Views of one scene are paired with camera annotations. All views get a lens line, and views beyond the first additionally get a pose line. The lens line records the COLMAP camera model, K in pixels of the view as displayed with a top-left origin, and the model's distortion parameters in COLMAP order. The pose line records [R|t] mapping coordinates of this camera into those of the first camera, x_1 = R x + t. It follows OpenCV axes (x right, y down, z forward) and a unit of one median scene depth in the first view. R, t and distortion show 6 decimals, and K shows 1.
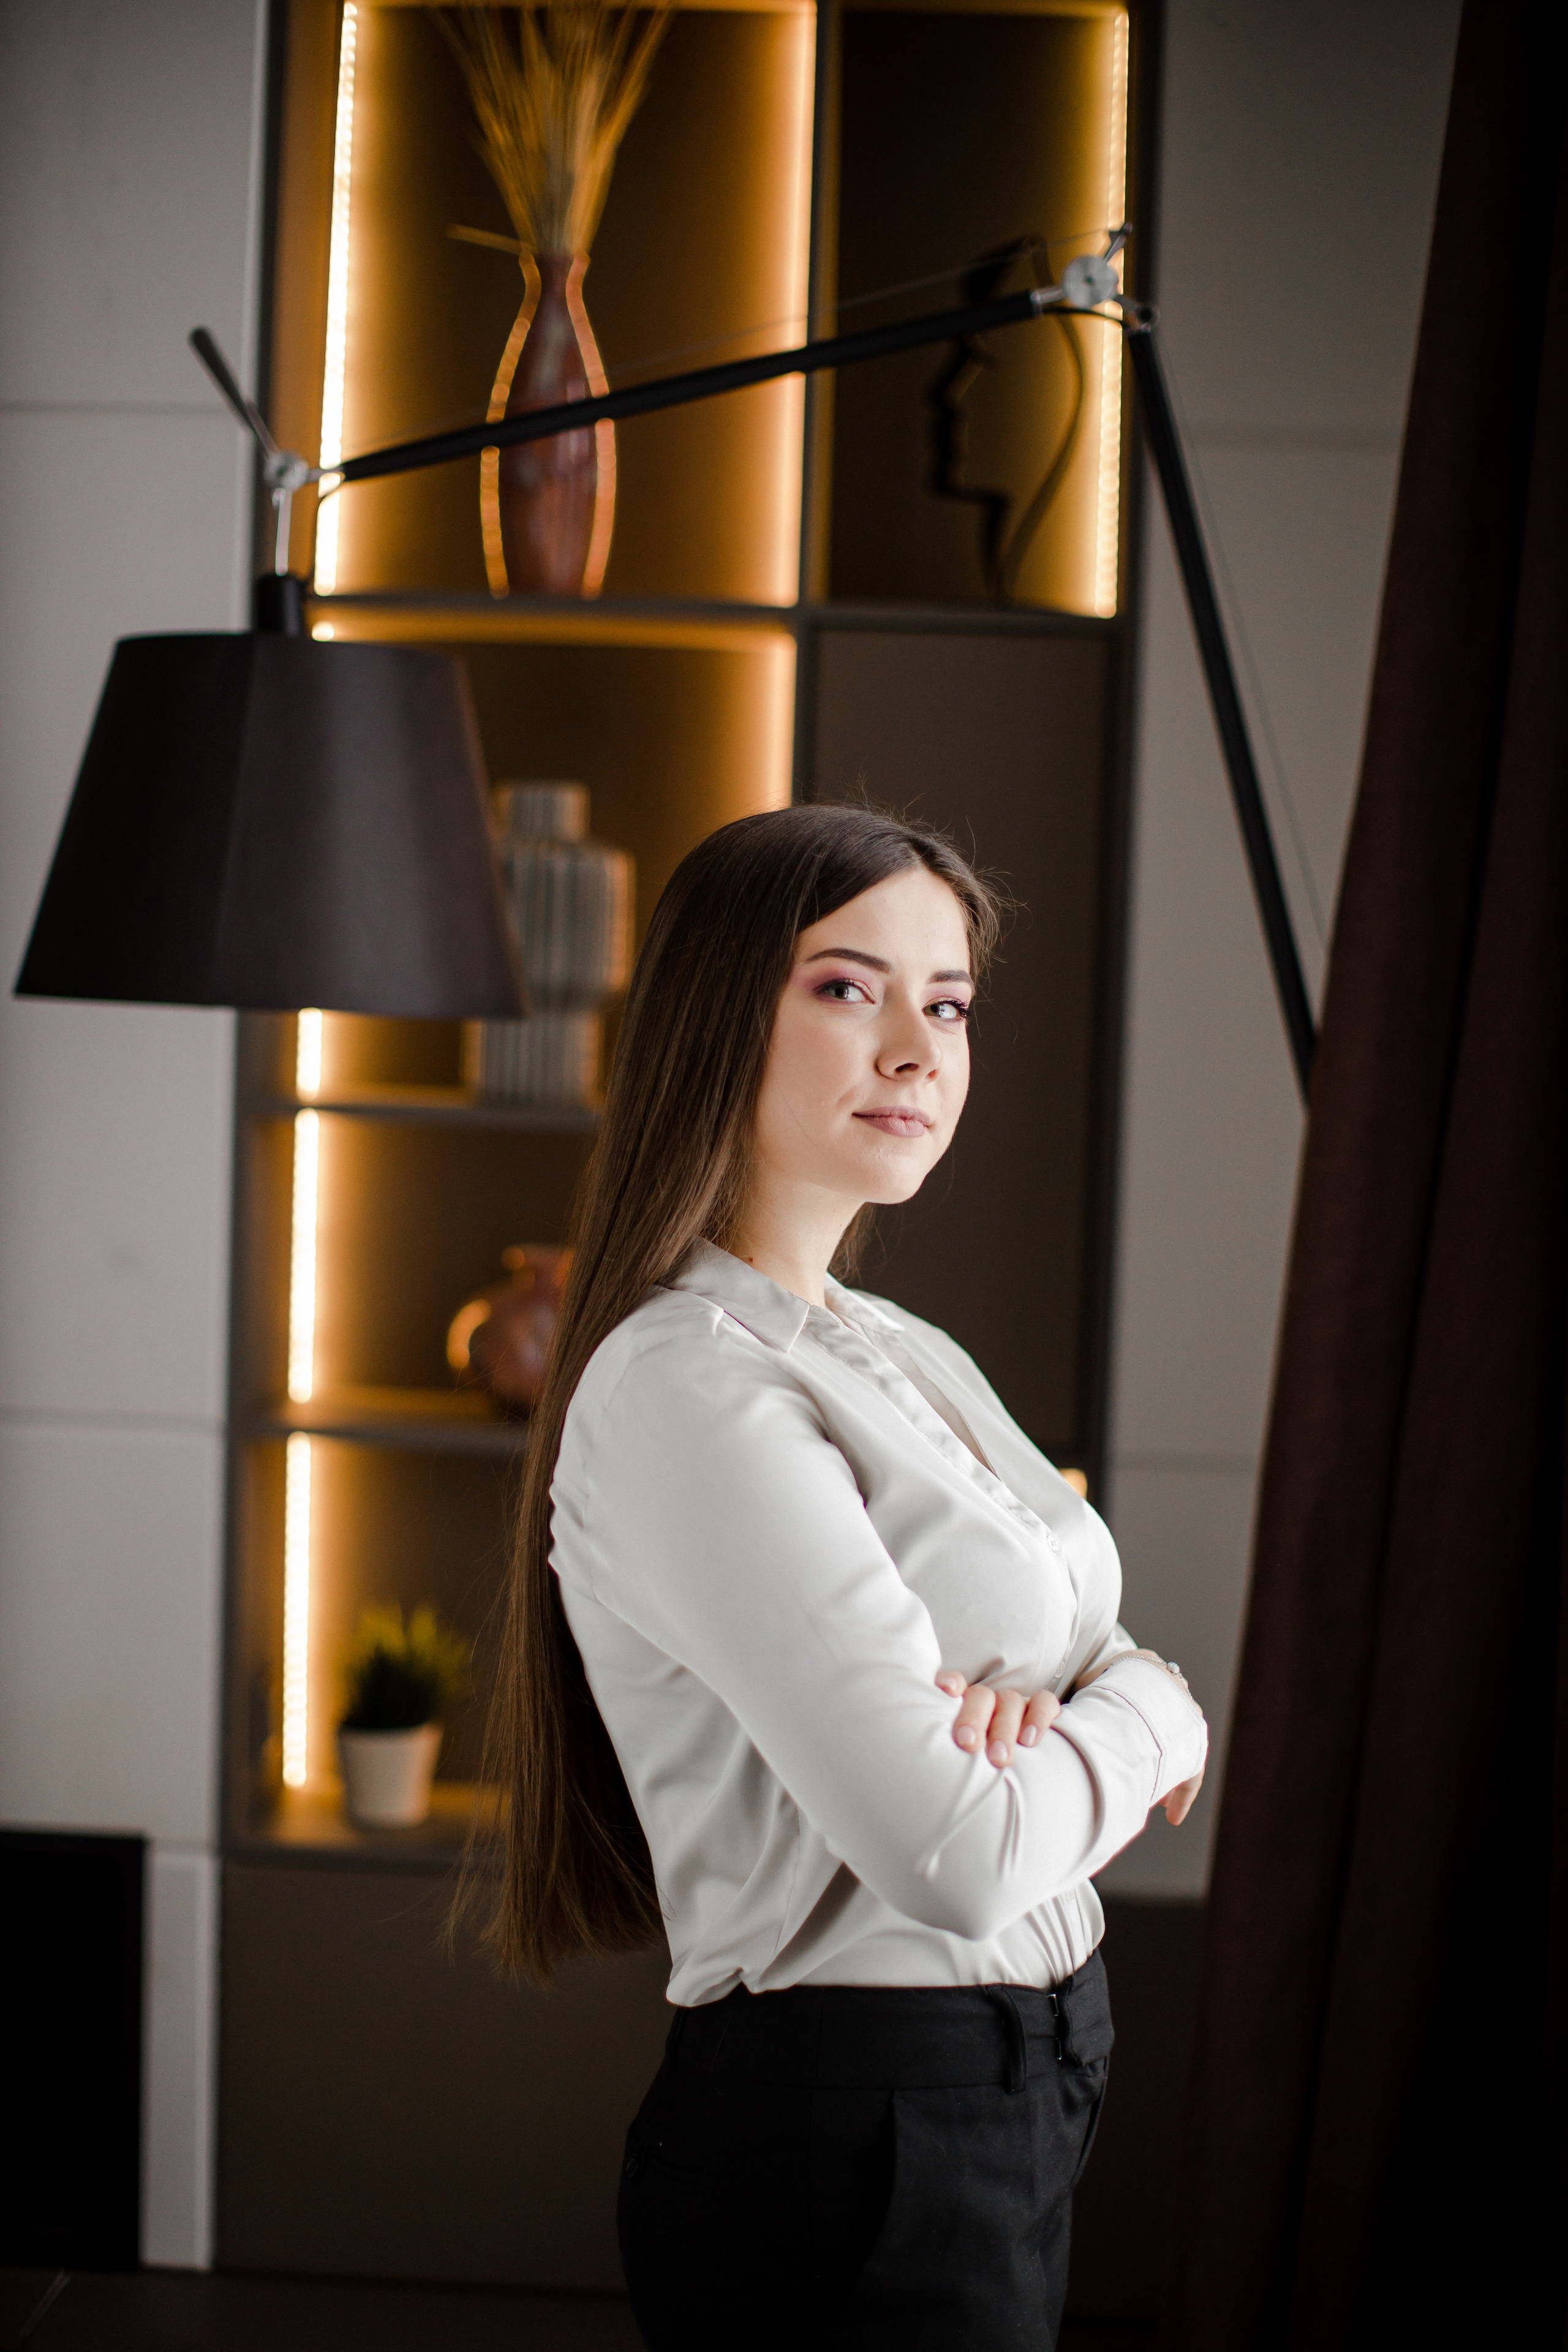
lens RADIAL K [[3498.2, 0, 781.4], [0, 3498.2, 1171.1], [0, 0, 1]] dist [-0.120757, 0.000000]
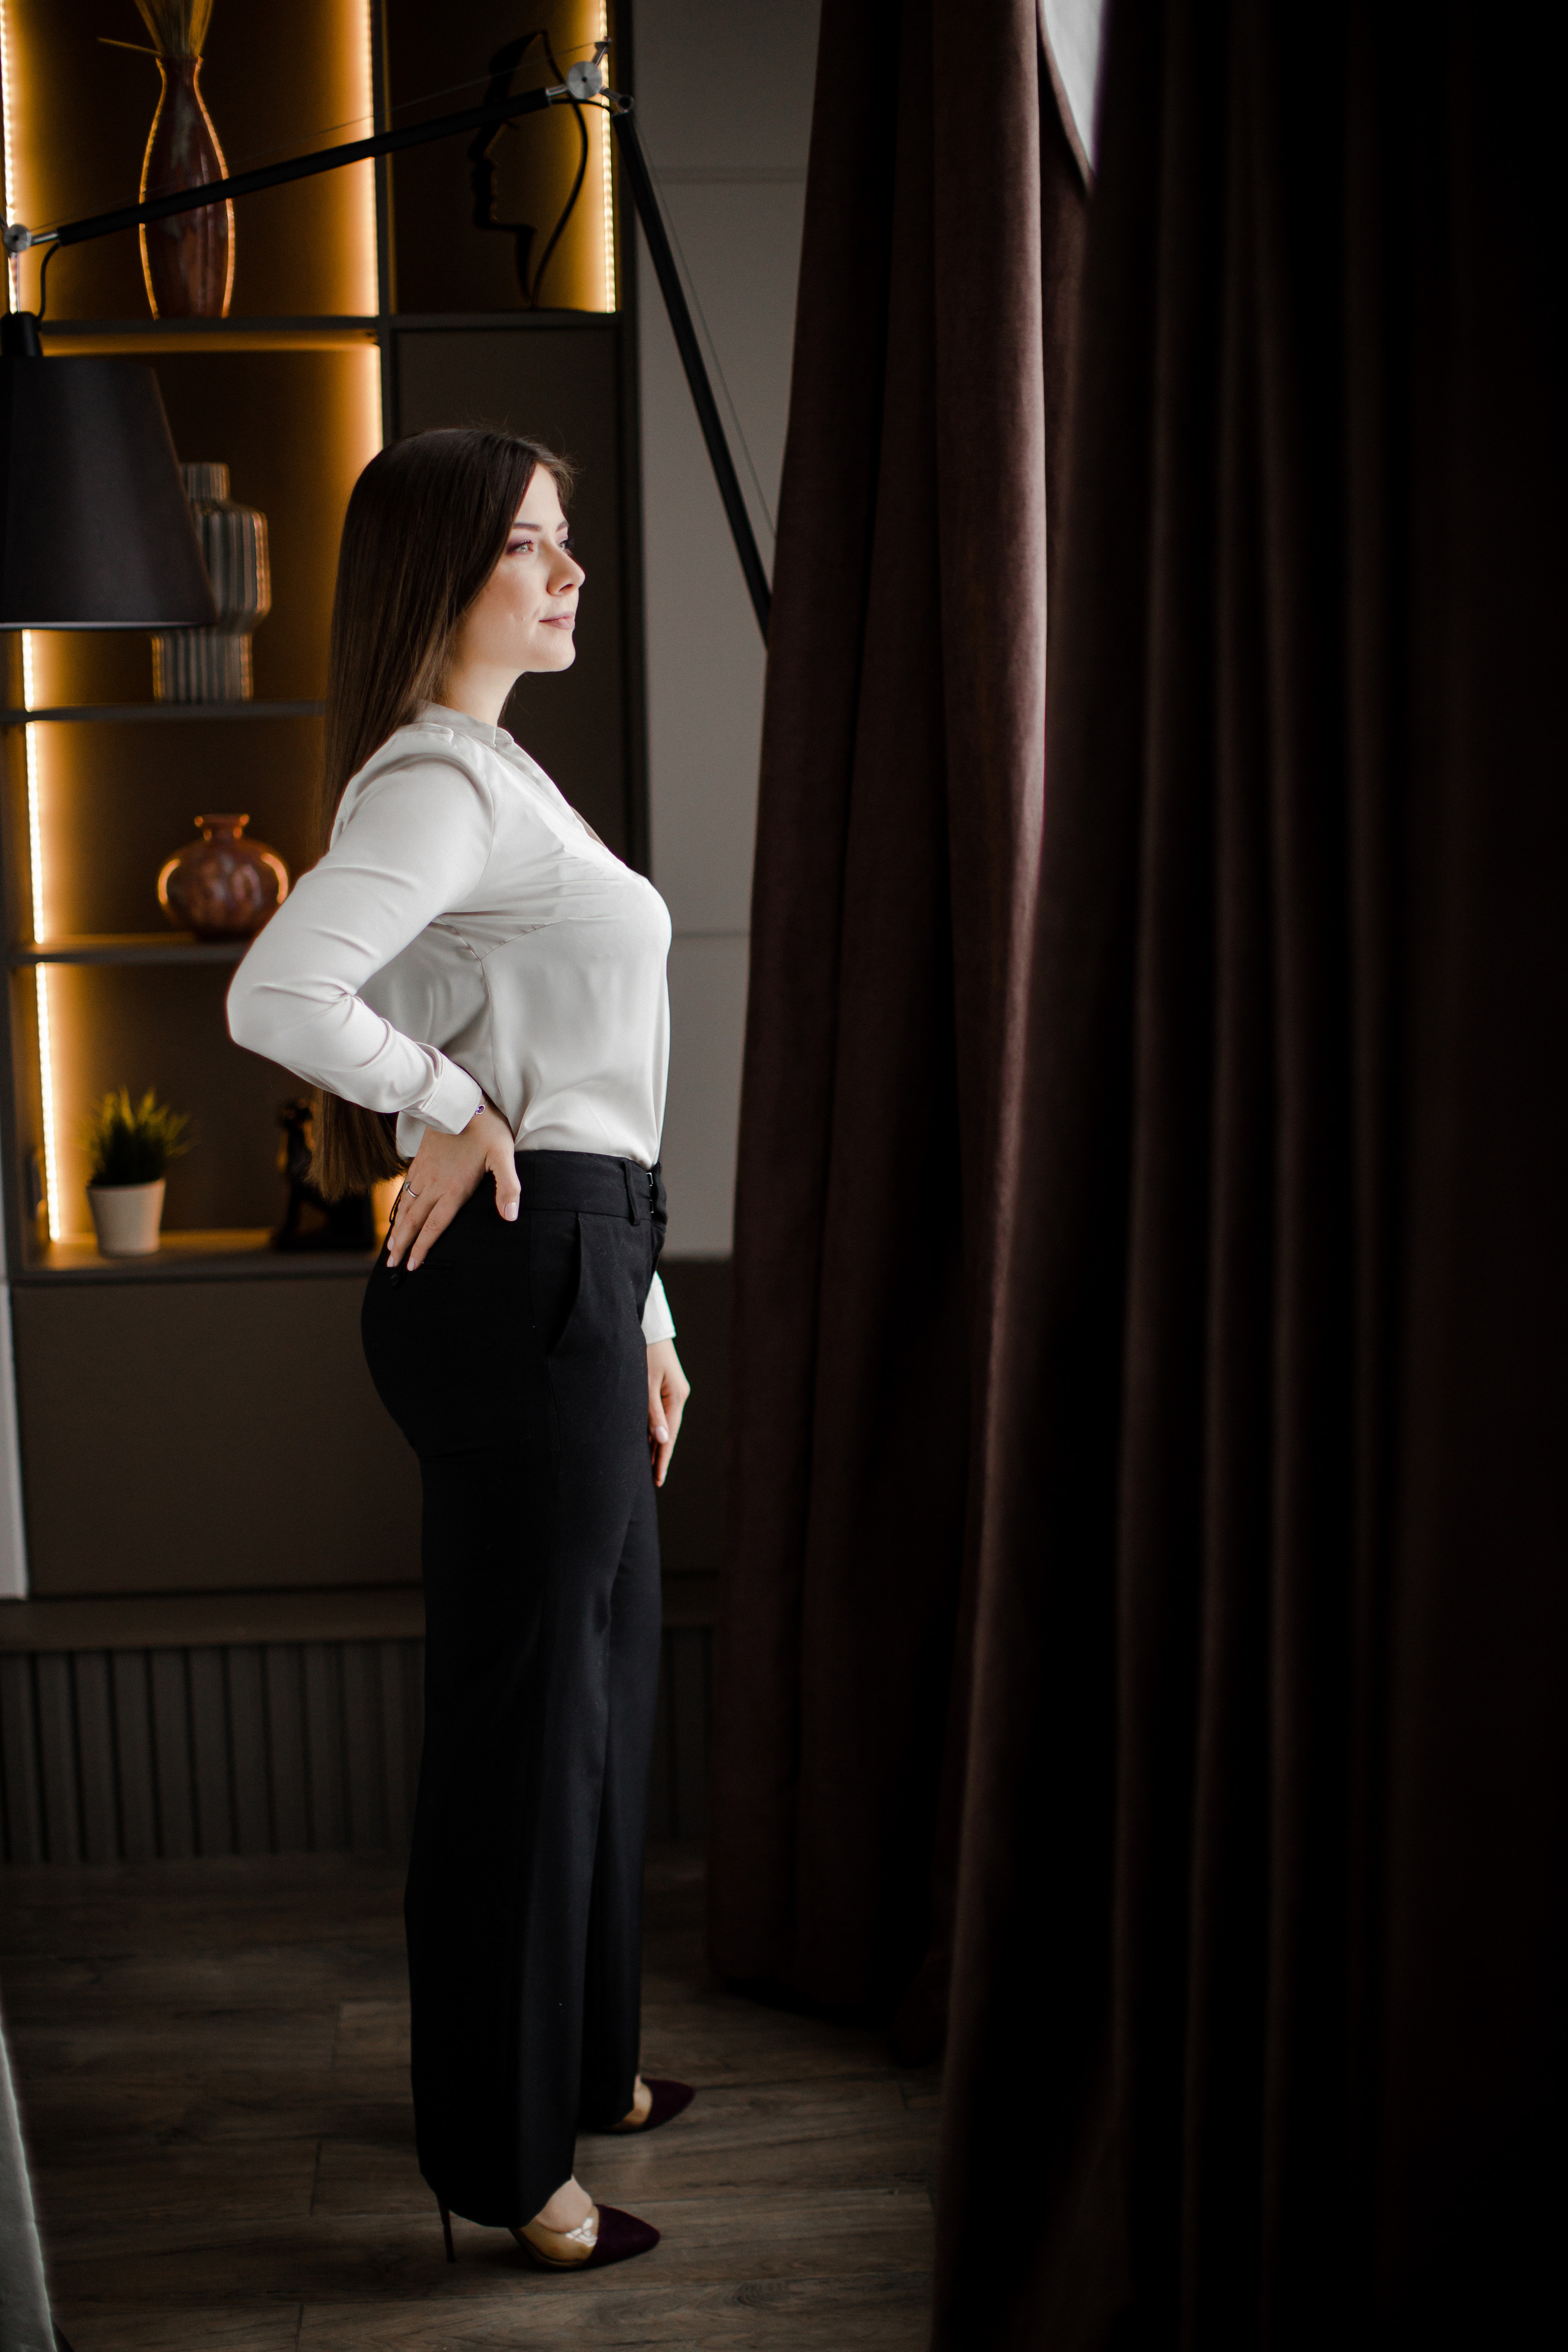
lens RADIAL K [[3498.2, 0, 780.1], [0, 3498.2, 1183.7], [0, 0, 1]] dist [-0.120757, 0.000000]
pose [[0.989878, -0.071623, 0.122522, -0.031163], [0.060347, 0.993799, 0.093393, 0.054061], [-0.128451, -0.085054, 0.988062, -0.367445]]
